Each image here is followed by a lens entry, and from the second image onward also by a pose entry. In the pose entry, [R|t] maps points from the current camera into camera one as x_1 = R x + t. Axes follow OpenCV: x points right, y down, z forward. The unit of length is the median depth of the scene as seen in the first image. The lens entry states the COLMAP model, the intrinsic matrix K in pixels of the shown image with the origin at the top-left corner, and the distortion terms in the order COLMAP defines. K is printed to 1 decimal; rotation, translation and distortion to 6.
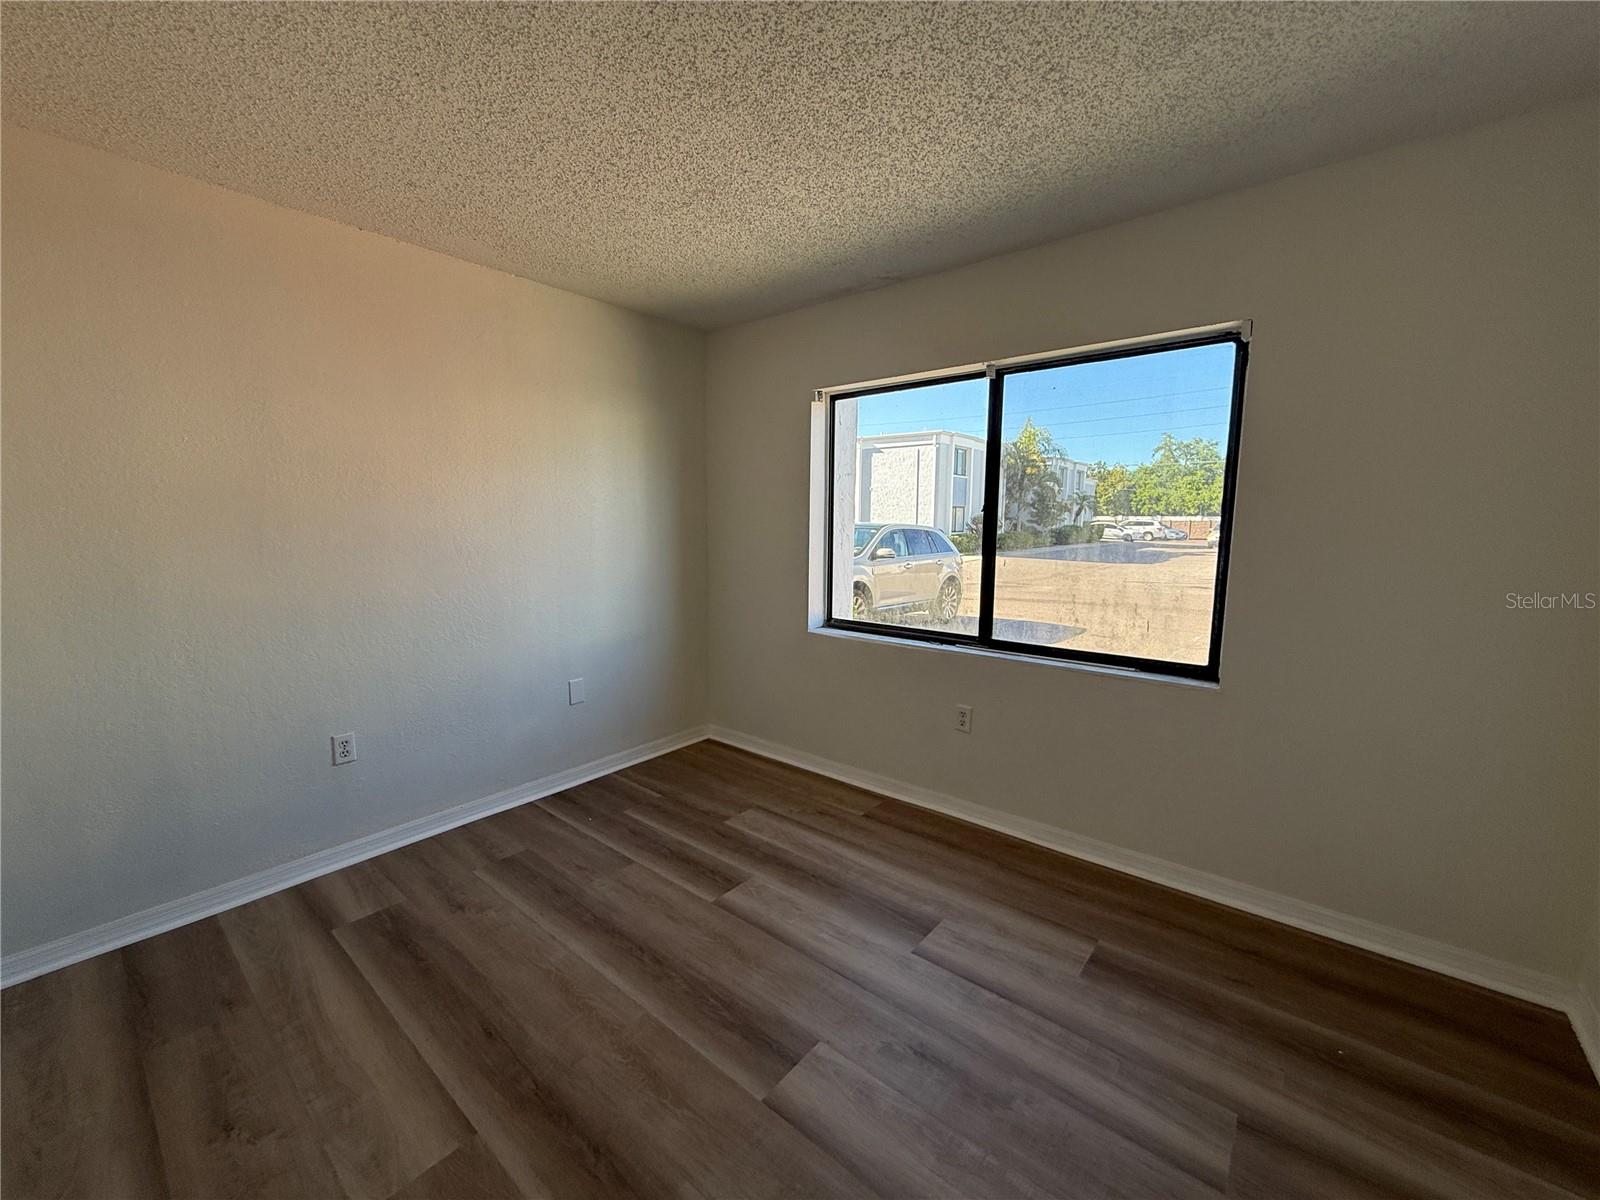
lens RADIAL K [[636.3, 0, 797.9], [0, 636.3, 613.5], [0, 0, 1]] dist [-0.001579, 0.000090]
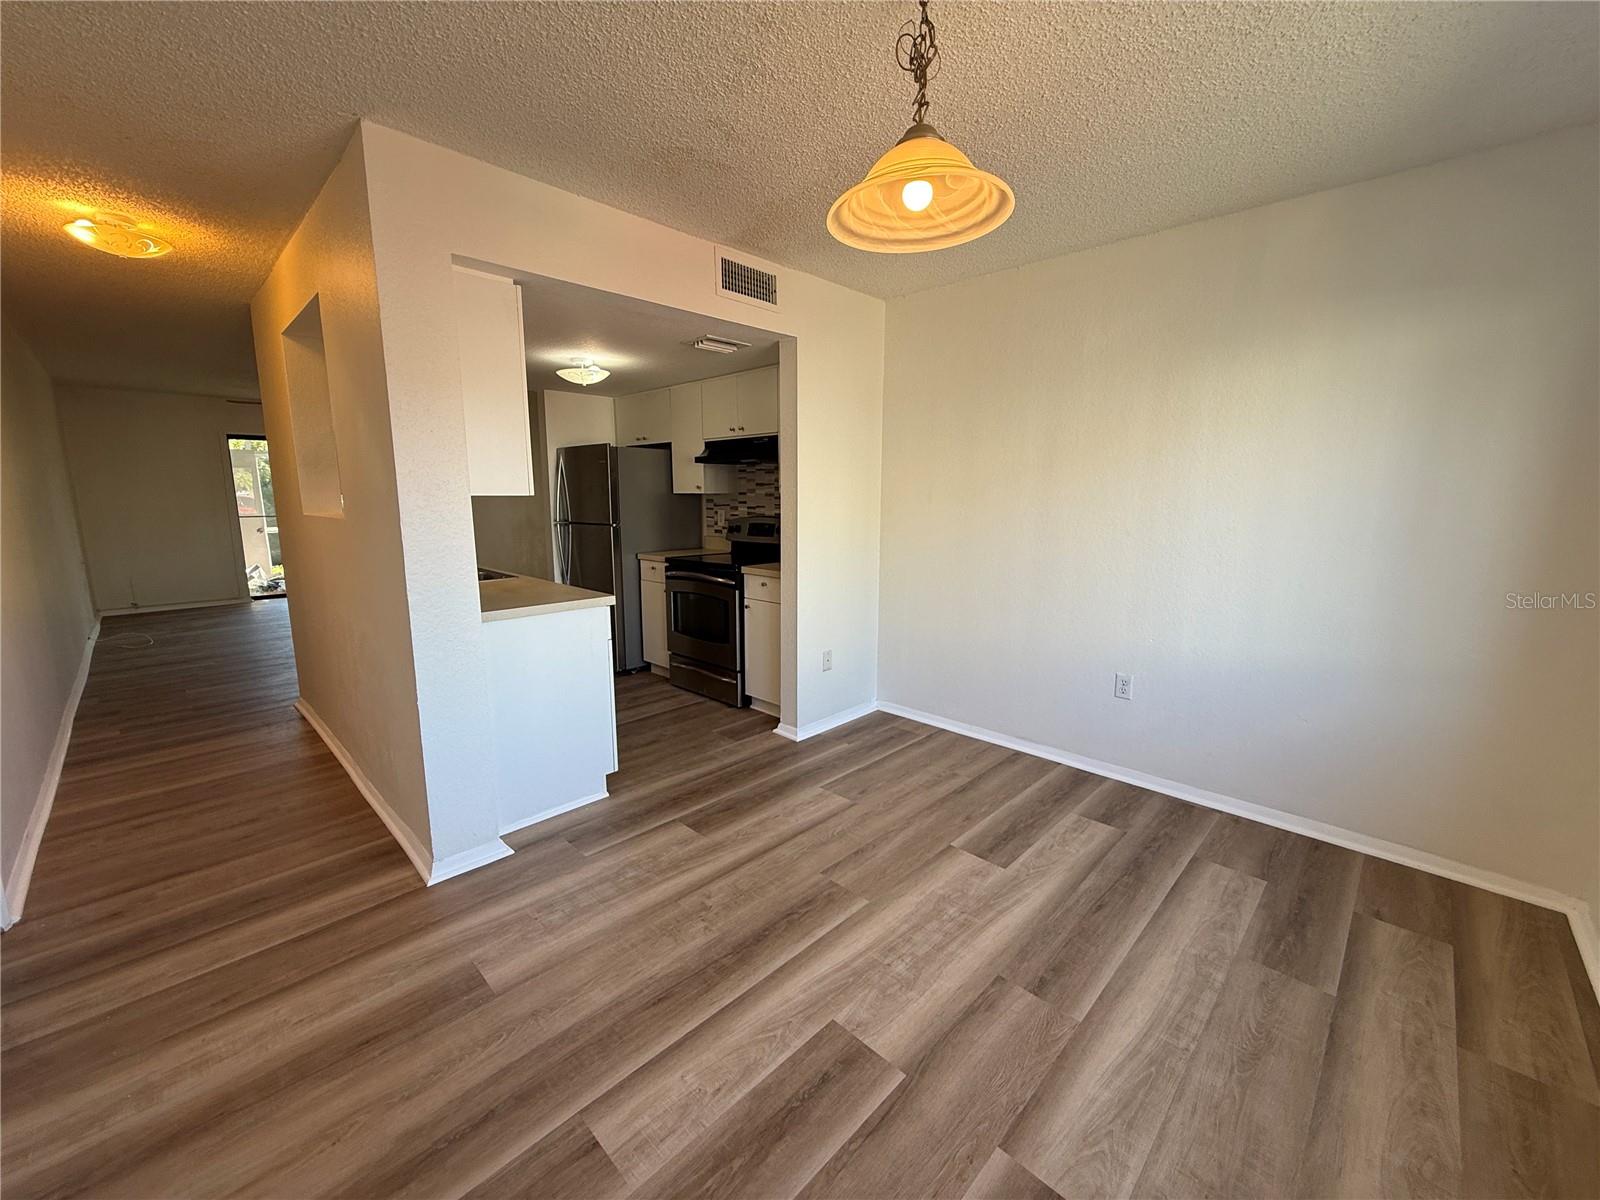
lens RADIAL K [[636.3, 0, 789.8], [0, 636.3, 601.3], [0, 0, 1]] dist [-0.001579, 0.000090]
pose [[0.090616, -0.174958, 0.980397, -1.652733], [0.148429, 0.975824, 0.160423, -0.213566], [-0.984763, 0.130983, 0.114394, 1.372185]]
